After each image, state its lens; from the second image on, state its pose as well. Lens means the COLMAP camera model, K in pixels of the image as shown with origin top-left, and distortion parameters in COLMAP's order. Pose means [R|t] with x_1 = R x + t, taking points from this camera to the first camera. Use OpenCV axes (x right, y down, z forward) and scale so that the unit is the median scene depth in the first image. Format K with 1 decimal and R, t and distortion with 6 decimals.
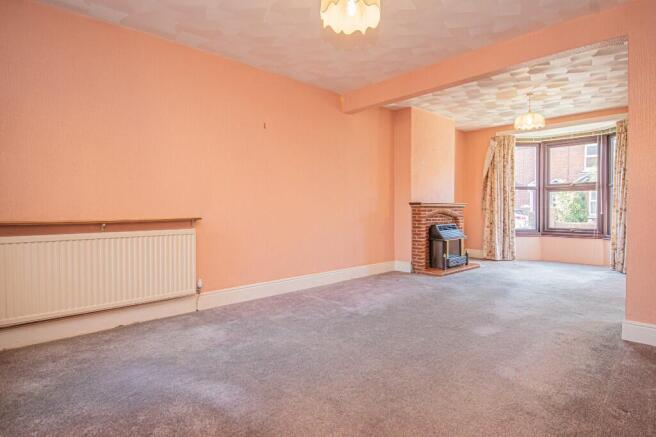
lens RADIAL K [[352.7, 0, 329.7], [0, 352.7, 215.3], [0, 0, 1]] dist [0.000997, -0.008182]
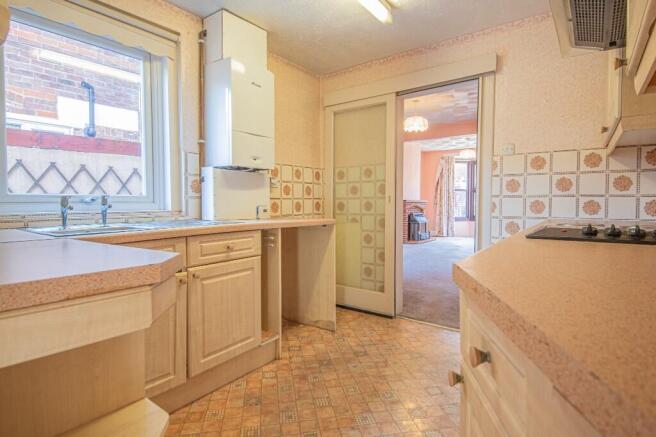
lens RADIAL K [[352.7, 0, 329.3], [0, 352.7, 219.2], [0, 0, 1]] dist [0.000997, -0.008182]
pose [[0.980638, -0.009790, 0.195585, -0.348213], [0.003962, 0.999537, 0.030169, 0.001597], [-0.195789, -0.028810, 0.980223, -0.457353]]
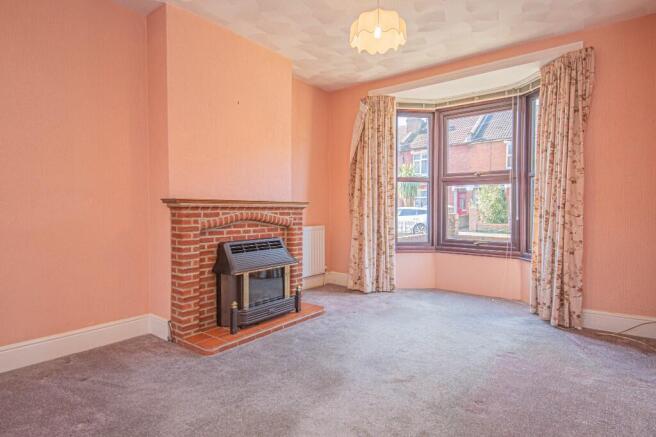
lens RADIAL K [[352.7, 0, 325.4], [0, 352.7, 215.3], [0, 0, 1]] dist [0.000997, -0.008182]
pose [[0.987791, 0.000600, 0.155787, 0.317260], [-0.001102, 0.999994, 0.003136, -0.013056], [-0.155784, -0.003269, 0.987786, 0.407841]]
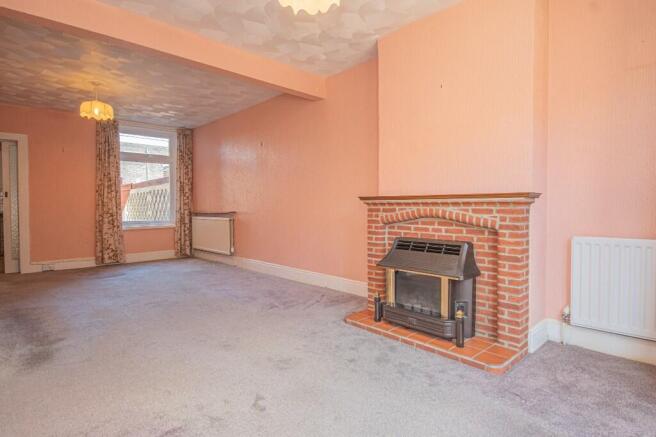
lens RADIAL K [[352.7, 0, 327.4], [0, 352.7, 215.4], [0, 0, 1]] dist [0.000997, -0.008182]
pose [[0.008917, 0.028835, -0.999544, 0.726139], [-0.015044, 0.999475, 0.028698, -0.017697], [0.999847, 0.014781, 0.009346, 0.776357]]
